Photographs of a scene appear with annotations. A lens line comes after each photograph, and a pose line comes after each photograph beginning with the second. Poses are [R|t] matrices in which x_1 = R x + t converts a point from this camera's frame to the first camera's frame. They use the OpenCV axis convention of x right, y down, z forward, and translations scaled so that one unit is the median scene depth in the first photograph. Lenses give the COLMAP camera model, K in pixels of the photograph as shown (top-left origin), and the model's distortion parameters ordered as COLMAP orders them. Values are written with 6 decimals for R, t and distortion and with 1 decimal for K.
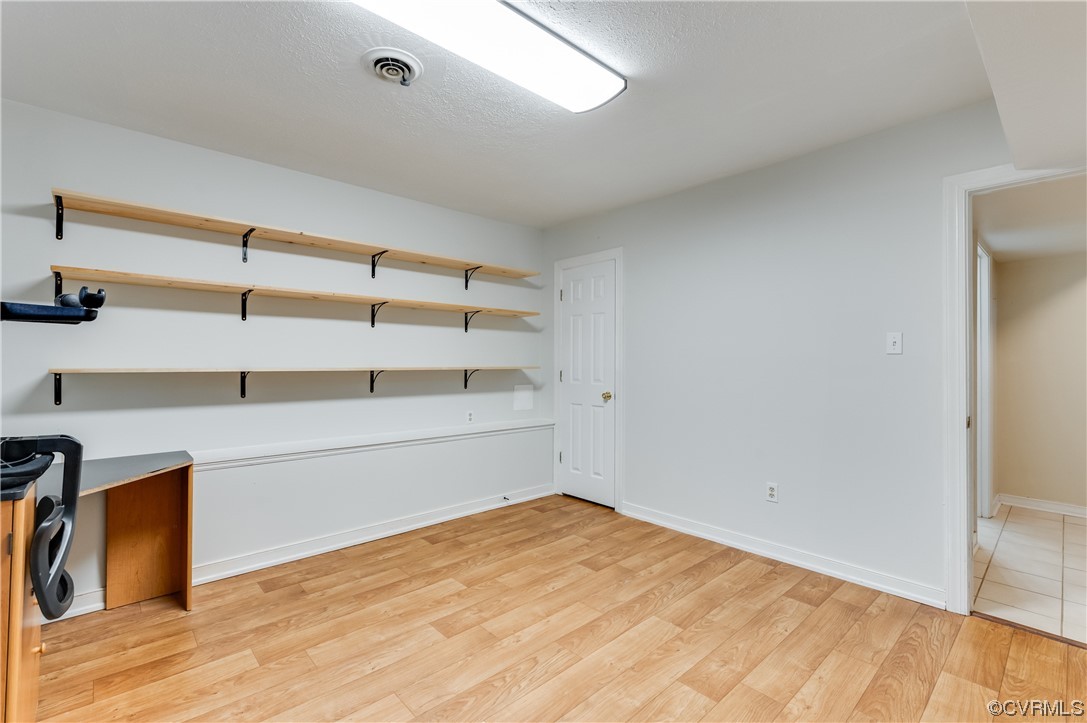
lens RADIAL K [[483.7, 0, 541.8], [0, 483.7, 355.0], [0, 0, 1]] dist [0.001657, 0.000374]
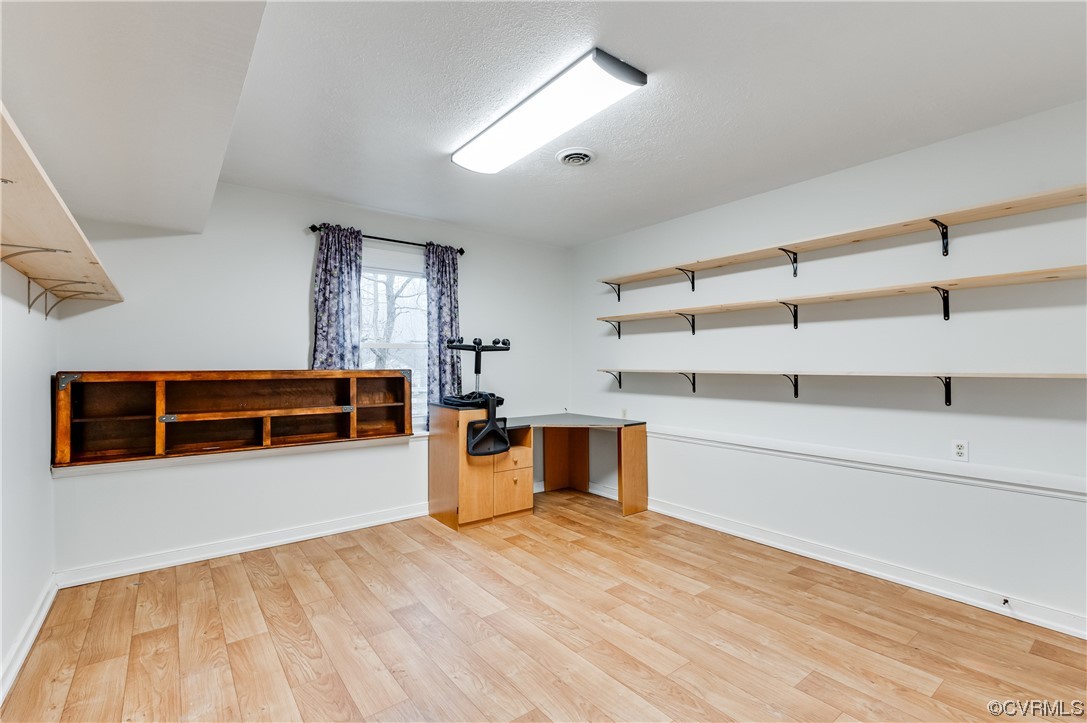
lens RADIAL K [[464.8, 0, 523.7], [0, 464.8, 378.3], [0, 0, 1]] dist [-0.000997, 0.000008]
pose [[-0.096048, 0.021539, -0.995144, 0.681348], [0.018915, 0.999625, 0.019811, 0.011323], [0.995197, -0.016920, -0.096419, 0.631367]]
